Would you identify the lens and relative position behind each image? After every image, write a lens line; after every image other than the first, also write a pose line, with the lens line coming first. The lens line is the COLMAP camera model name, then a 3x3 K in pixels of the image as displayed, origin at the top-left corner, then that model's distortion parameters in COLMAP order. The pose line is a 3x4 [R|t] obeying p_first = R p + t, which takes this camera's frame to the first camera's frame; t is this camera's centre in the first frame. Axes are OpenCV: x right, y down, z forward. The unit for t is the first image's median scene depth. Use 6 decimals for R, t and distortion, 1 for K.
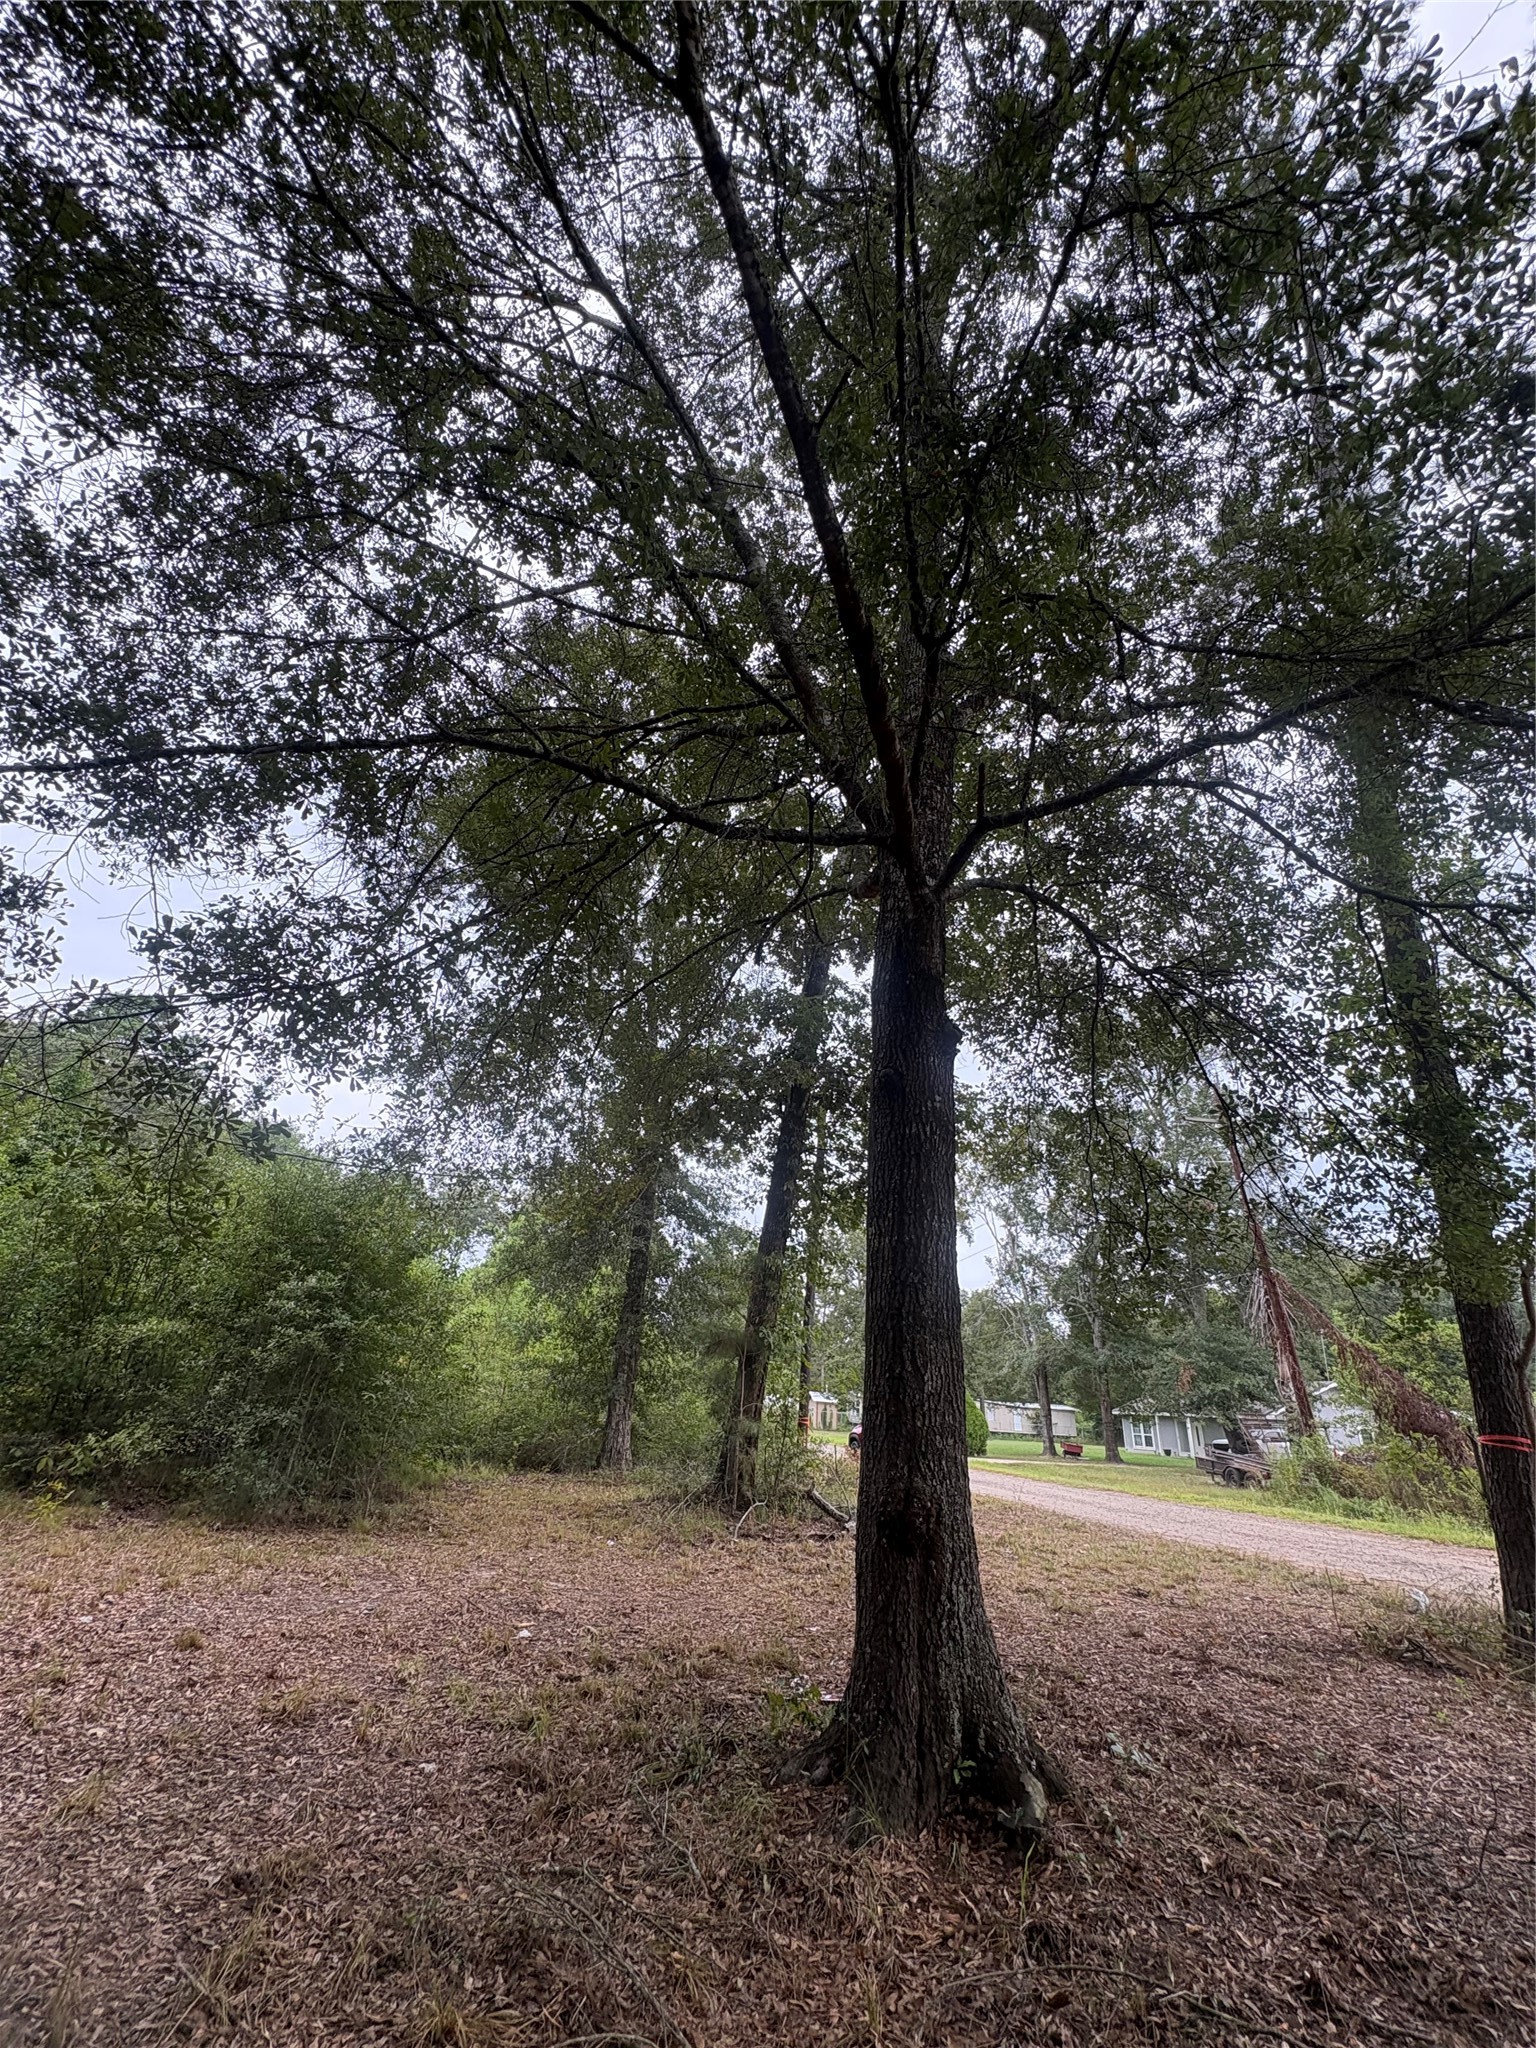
lens RADIAL K [[808.5, 0, 766.2], [0, 808.5, 1014.3], [0, 0, 1]] dist [-0.000804, 0.000192]
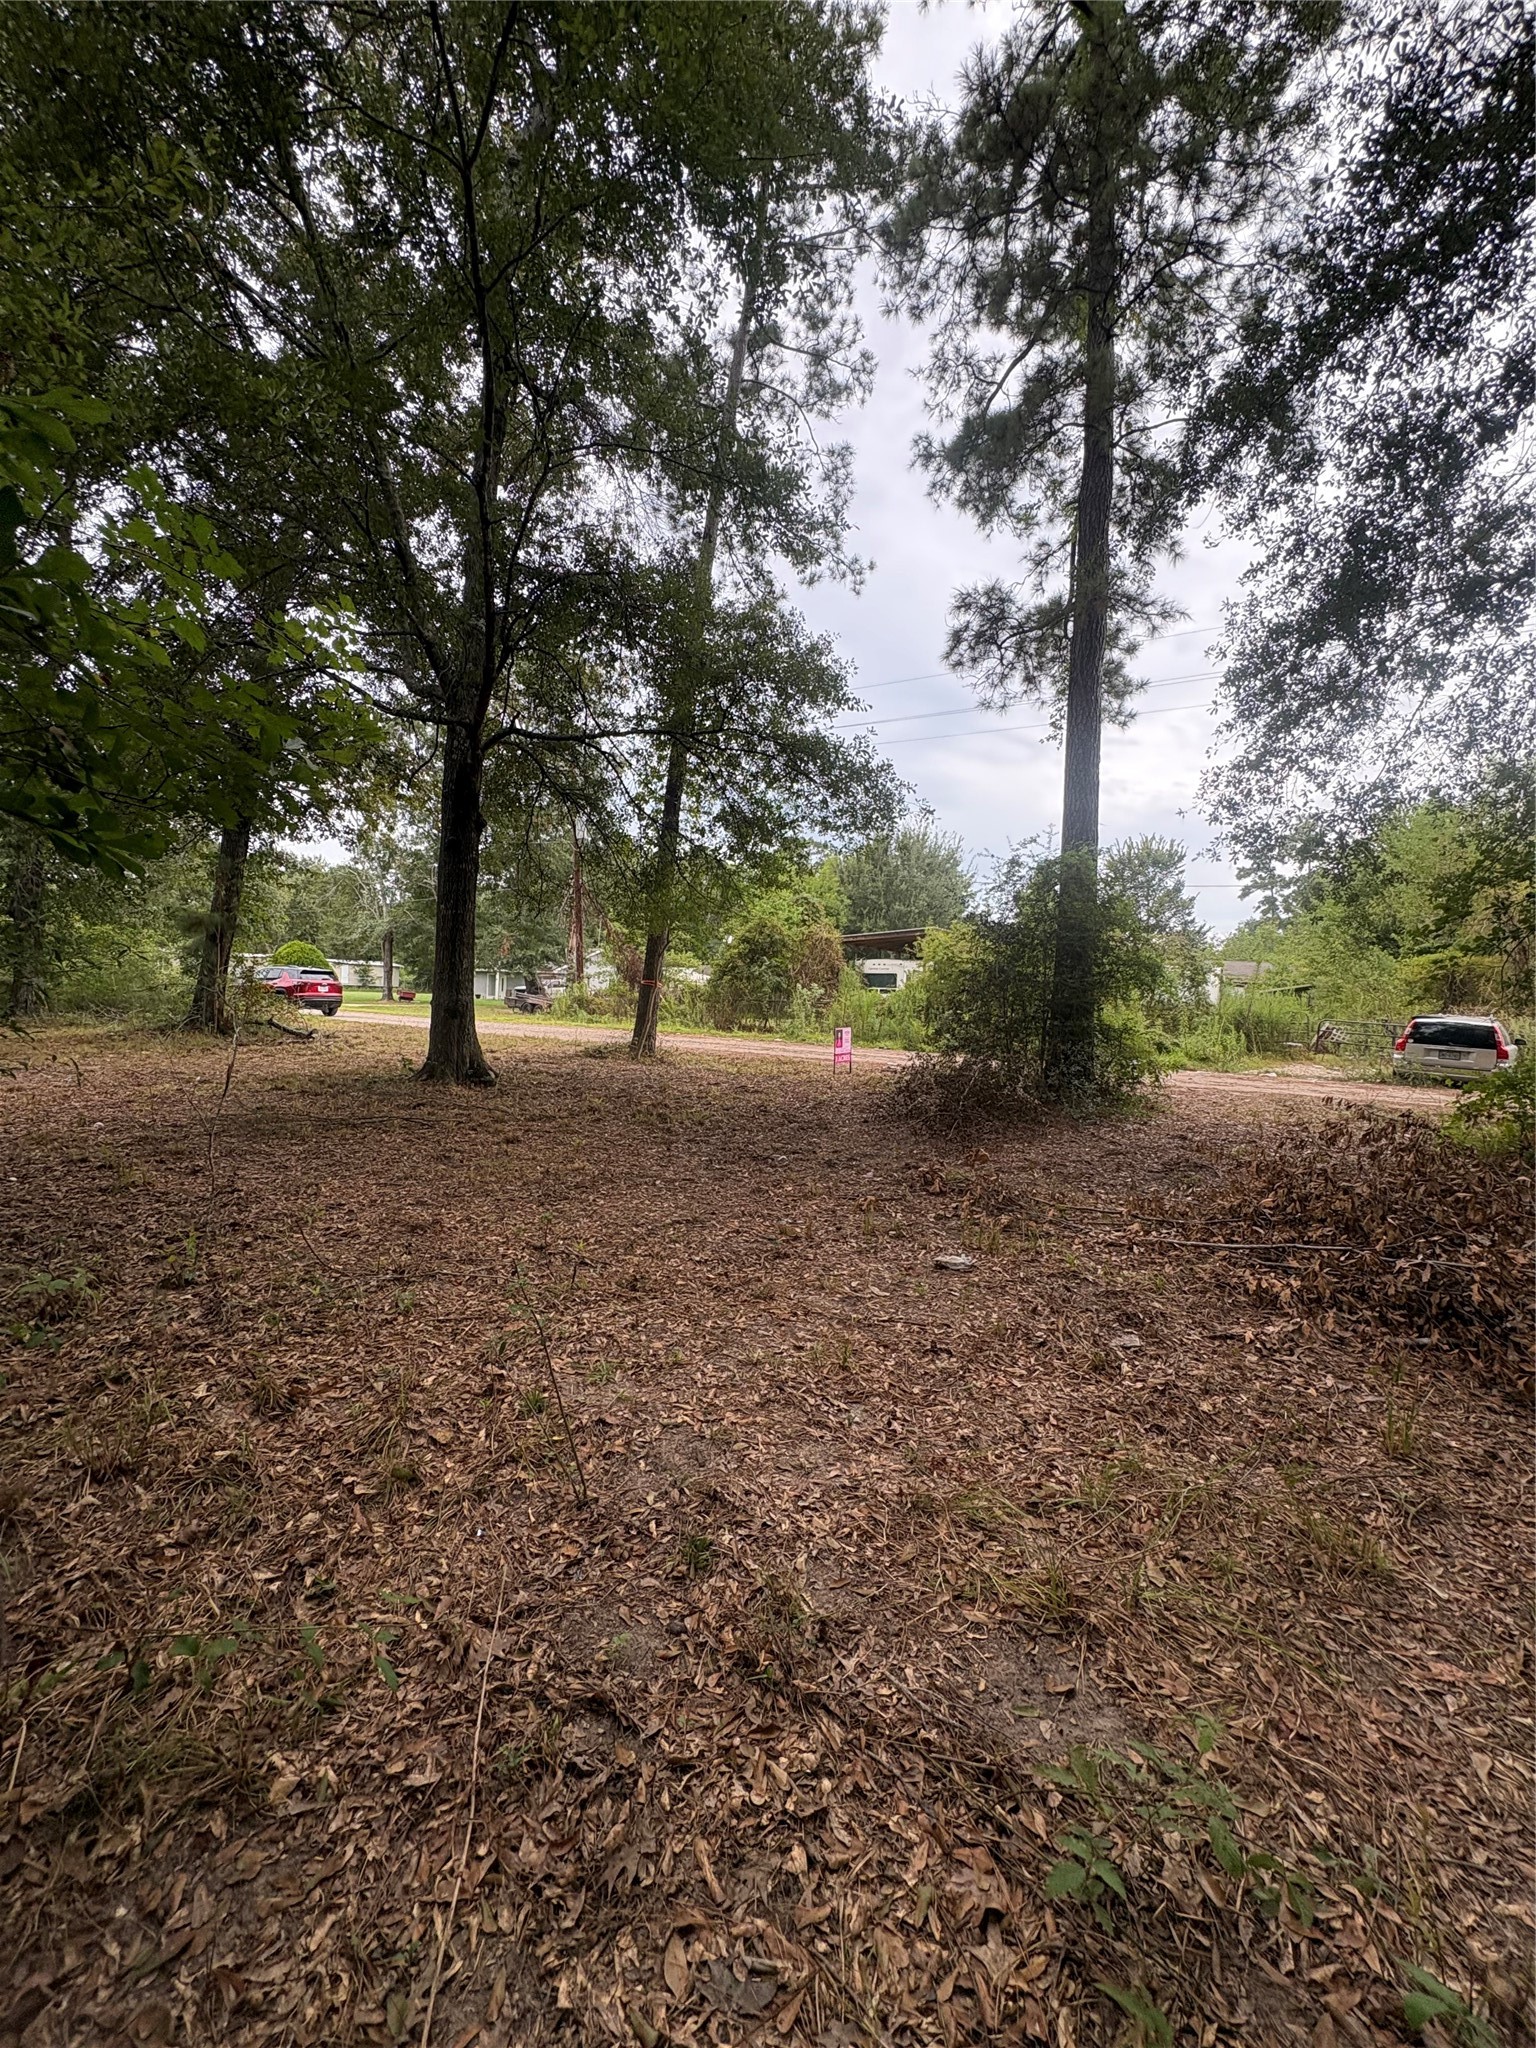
lens RADIAL K [[808.5, 0, 766.2], [0, 808.5, 1014.3], [0, 0, 1]] dist [-0.000804, 0.000192]
pose [[0.716514, -0.040688, 0.696385, -0.131529], [-0.307524, 0.877629, 0.367691, -0.090934], [-0.626129, -0.477611, 0.616320, -0.179992]]
